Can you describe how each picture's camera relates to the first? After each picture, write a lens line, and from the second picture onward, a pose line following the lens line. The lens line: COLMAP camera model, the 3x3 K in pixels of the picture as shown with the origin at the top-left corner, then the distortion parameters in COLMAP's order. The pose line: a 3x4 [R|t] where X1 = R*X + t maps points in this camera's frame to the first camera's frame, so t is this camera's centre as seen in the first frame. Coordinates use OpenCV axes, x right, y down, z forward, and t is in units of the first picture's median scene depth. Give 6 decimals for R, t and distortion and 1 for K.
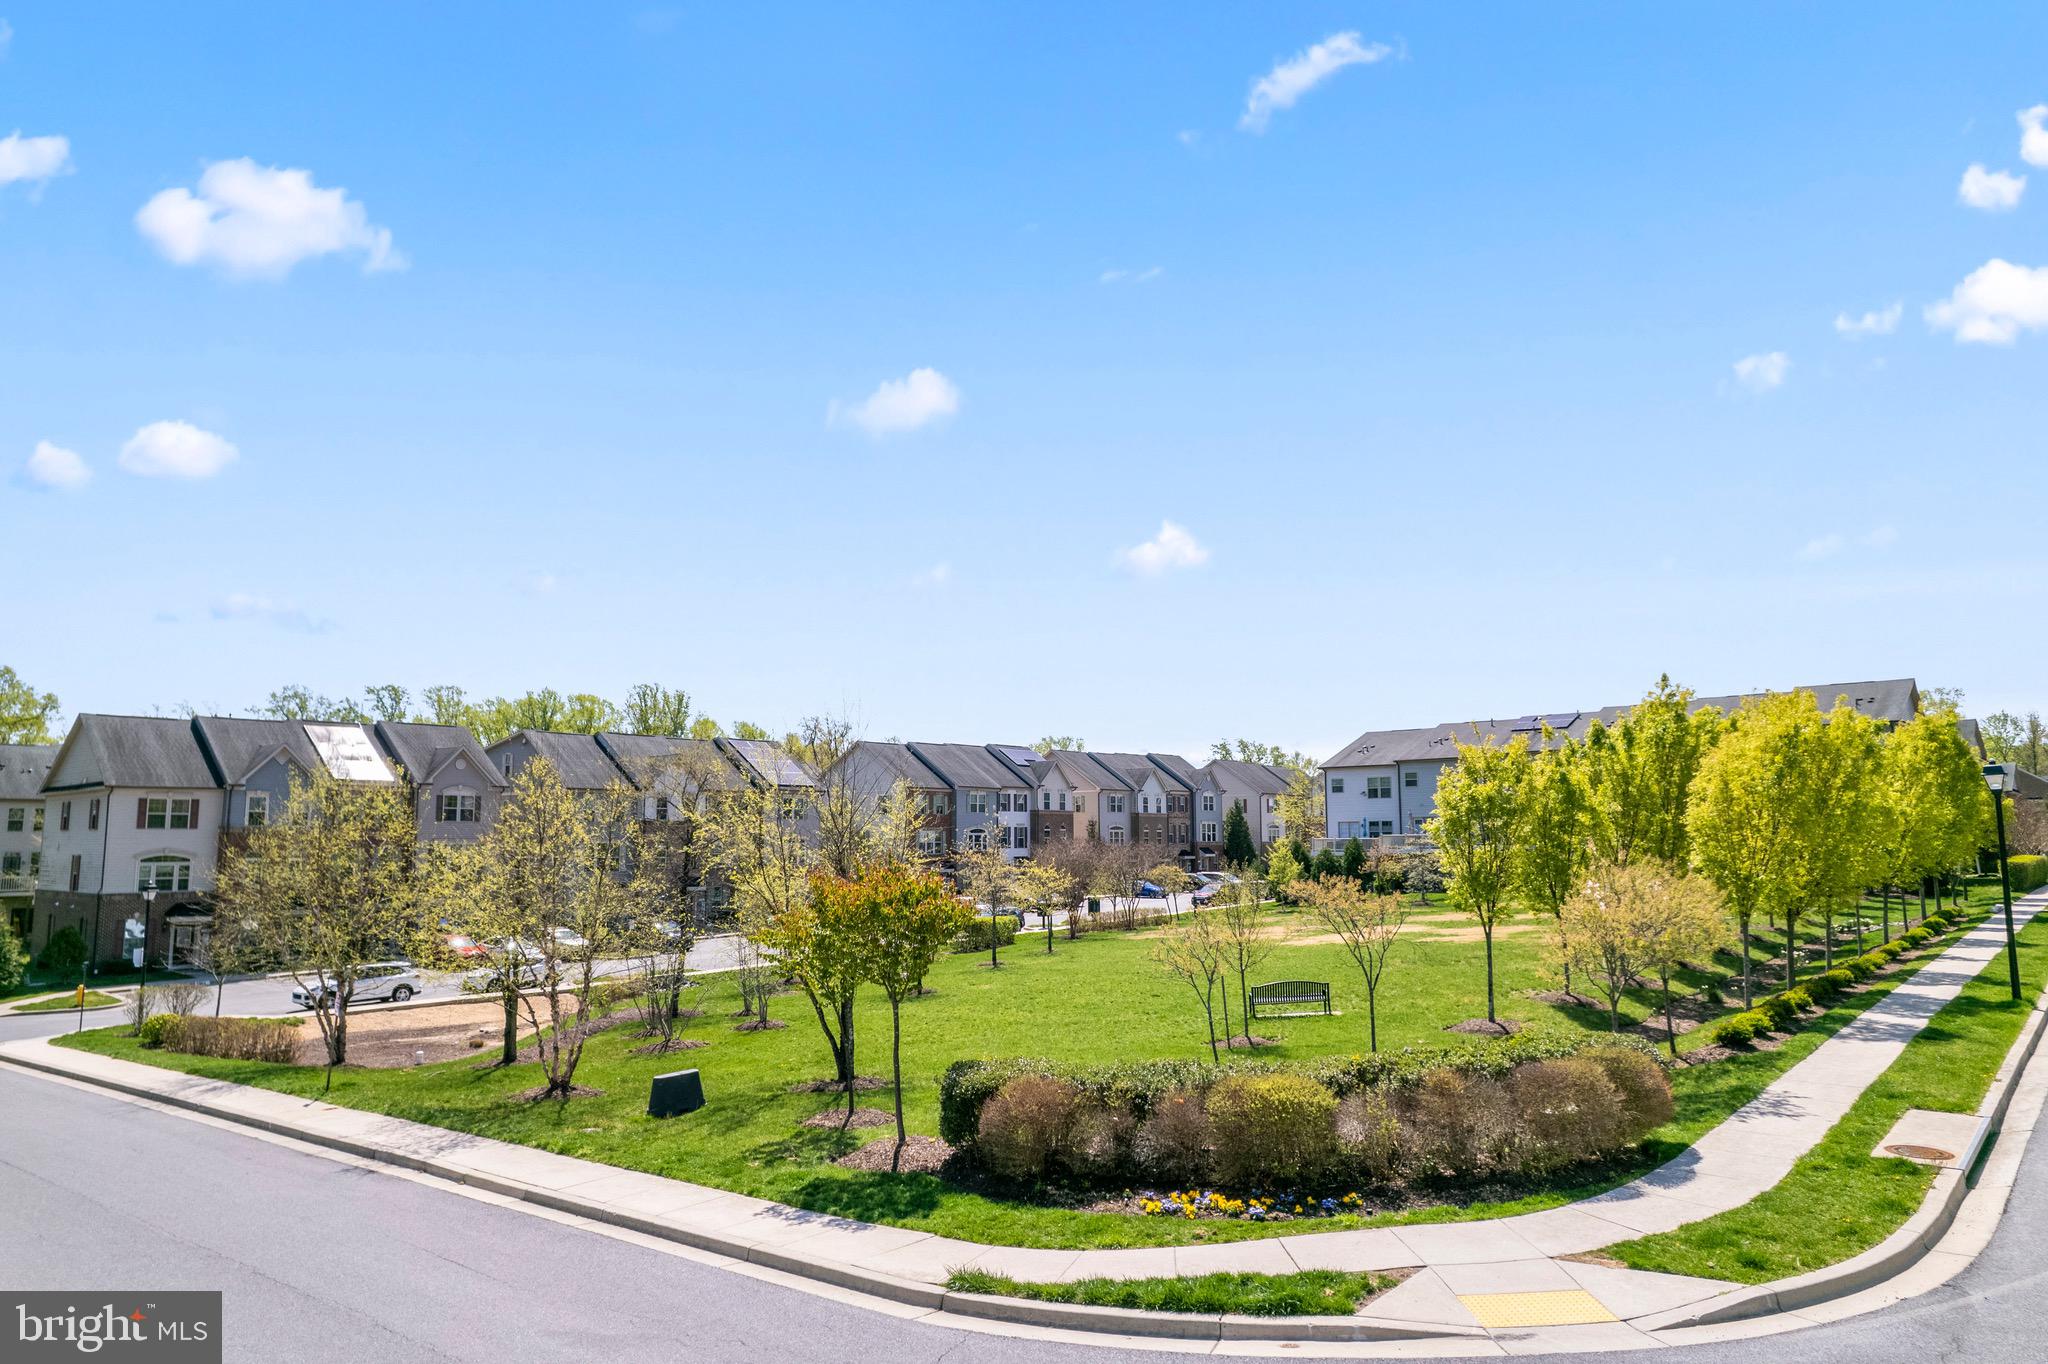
lens RADIAL K [[1298.9, 0, 1020.0], [0, 1298.9, 658.6], [0, 0, 1]] dist [-0.047438, 0.018188]
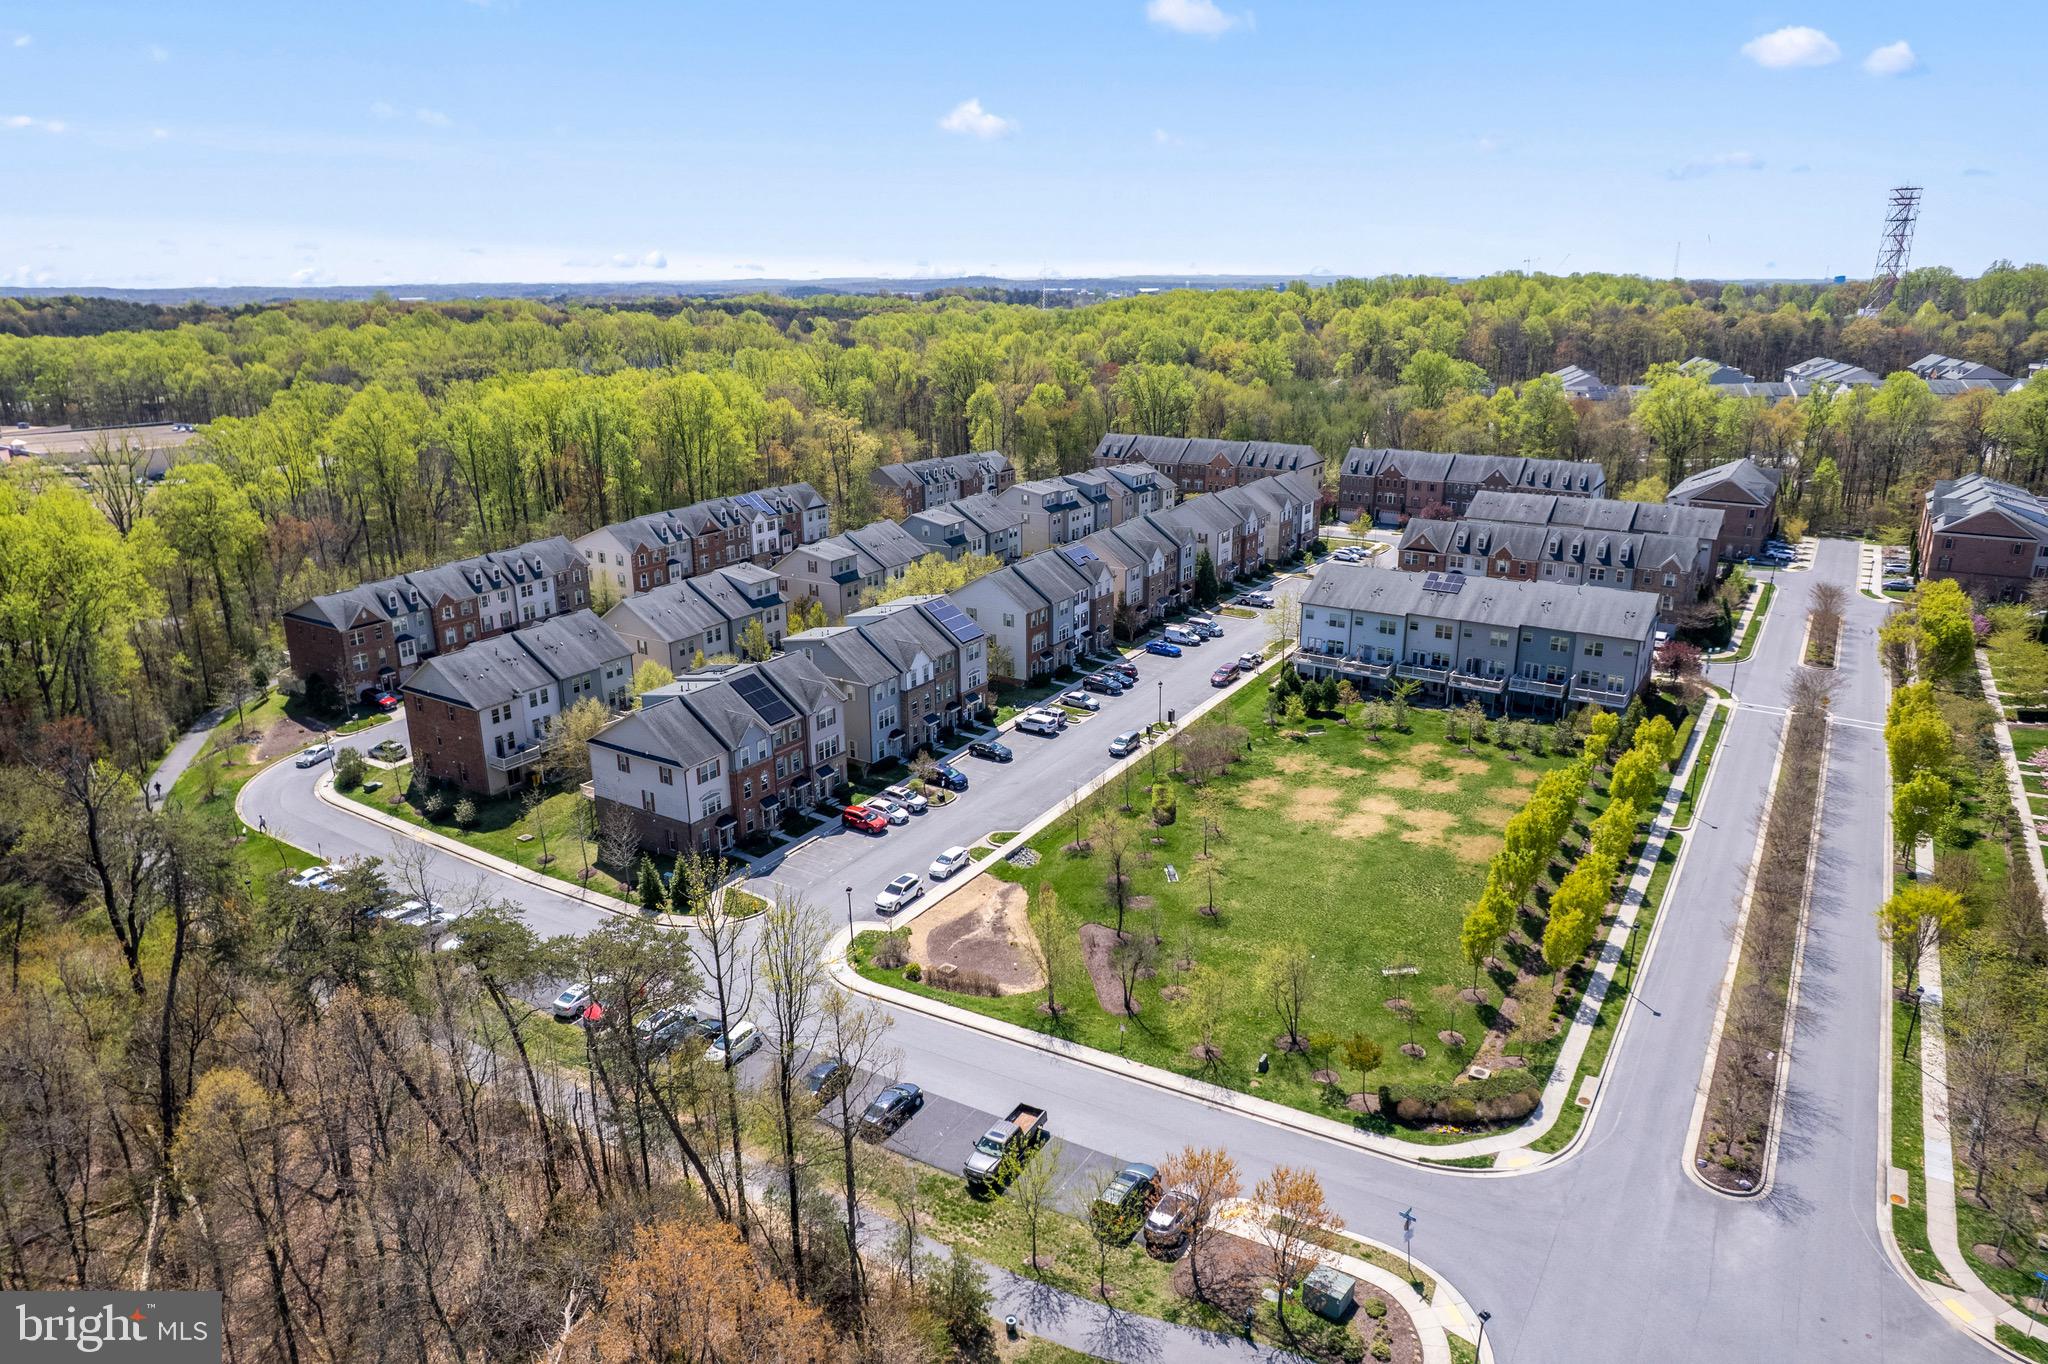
lens RADIAL K [[1298.9, 0, 1020.0], [0, 1298.9, 658.6], [0, 0, 1]] dist [-0.047438, 0.018188]
pose [[0.989022, -0.048189, 0.139687, -1.780301], [-0.014679, 0.908611, 0.417386, -2.768726], [-0.147034, -0.414854, 0.897929, -2.092312]]
